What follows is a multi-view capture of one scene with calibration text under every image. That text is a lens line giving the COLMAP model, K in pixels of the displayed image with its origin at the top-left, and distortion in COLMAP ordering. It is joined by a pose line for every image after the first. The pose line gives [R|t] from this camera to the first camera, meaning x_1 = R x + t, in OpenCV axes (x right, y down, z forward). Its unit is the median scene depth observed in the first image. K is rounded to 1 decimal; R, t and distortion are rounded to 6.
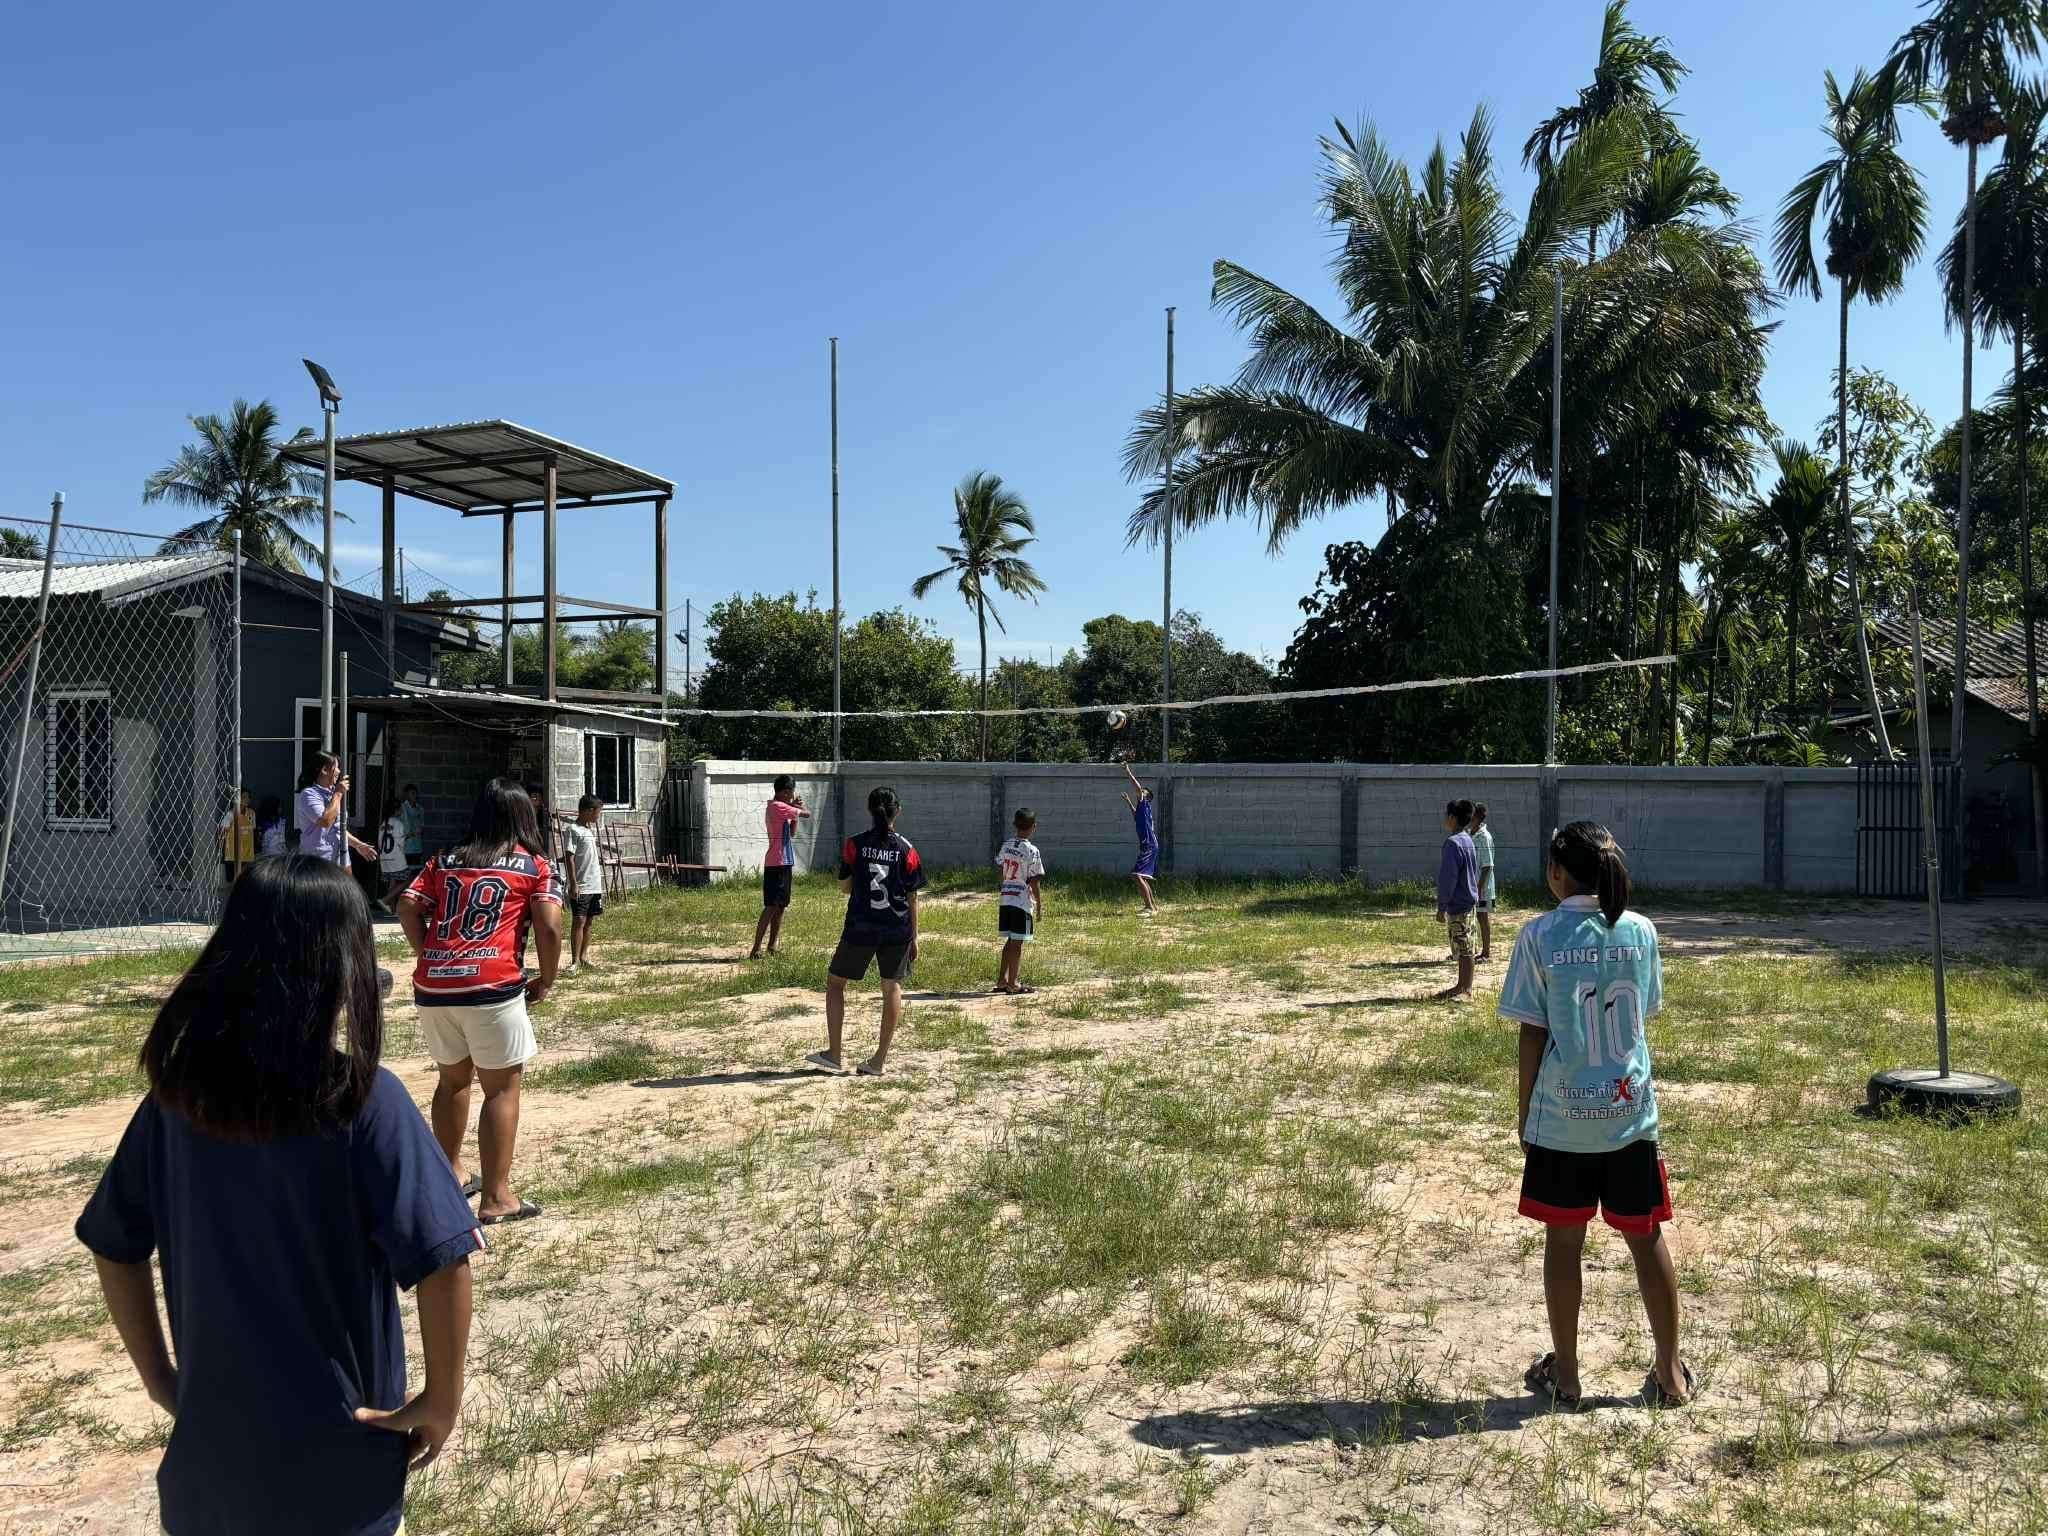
lens RADIAL K [[1543.3, 0, 1024.0], [0, 1543.3, 768.0], [0, 0, 1]] dist [0.045228, -0.067055]
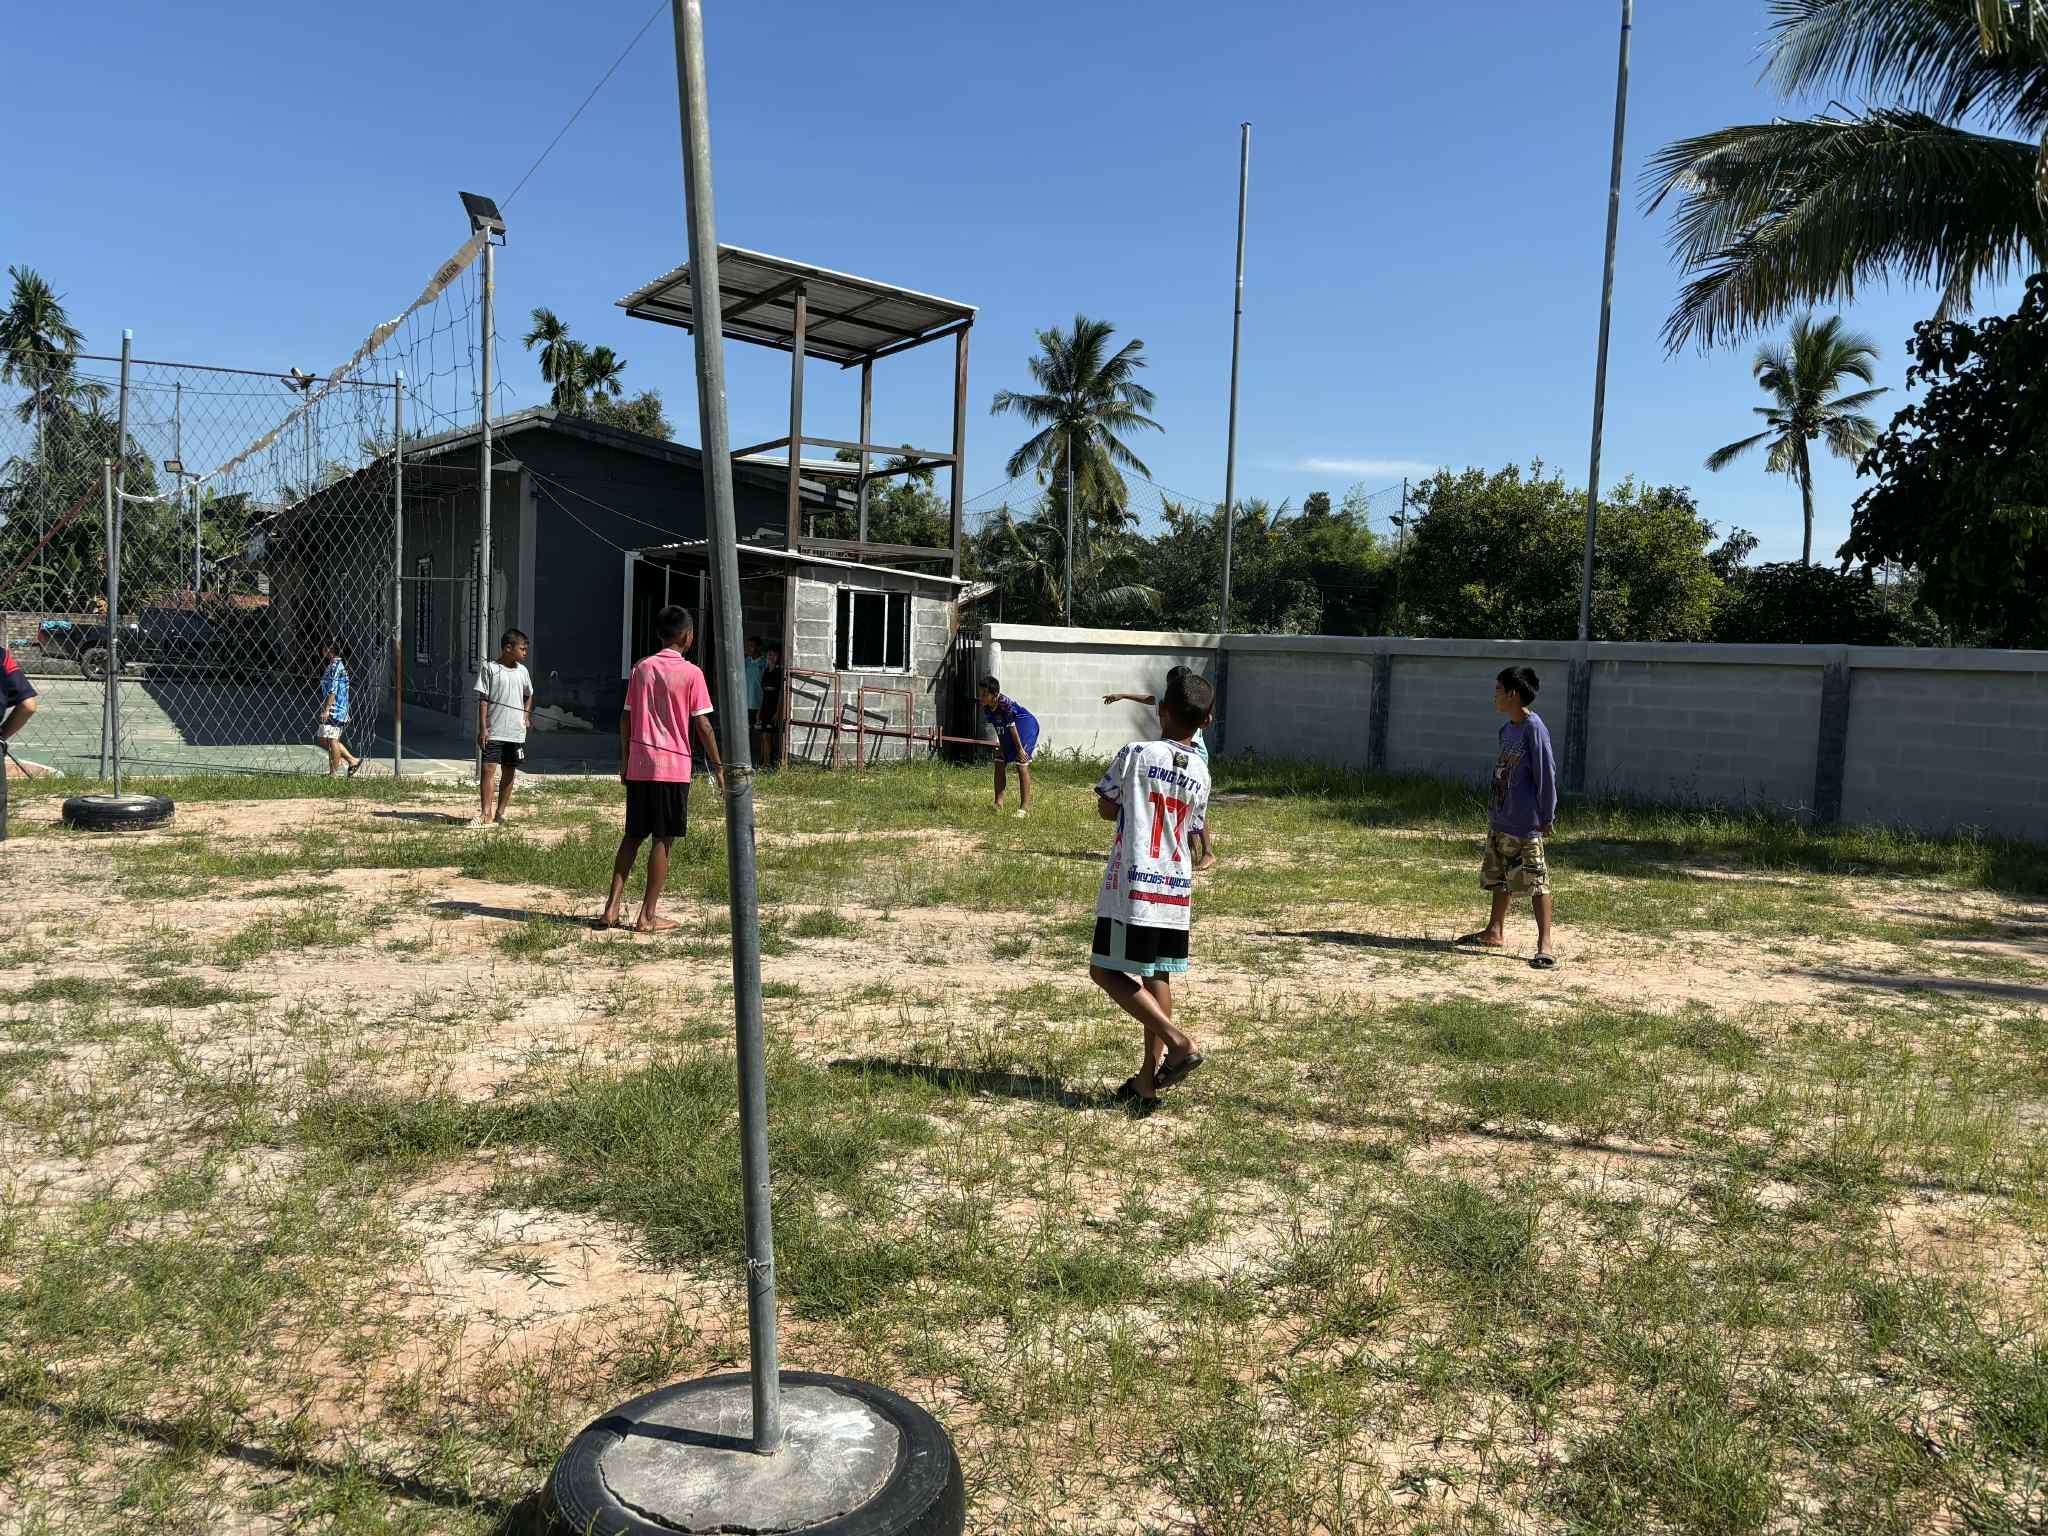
lens RADIAL K [[1543.3, 0, 1024.0], [0, 1543.3, 768.0], [0, 0, 1]] dist [0.045228, -0.067055]
pose [[0.834819, 0.066830, -0.546453, 0.297722], [-0.033463, 0.996929, 0.070800, 0.014484], [0.549506, -0.040820, 0.834492, 0.267348]]
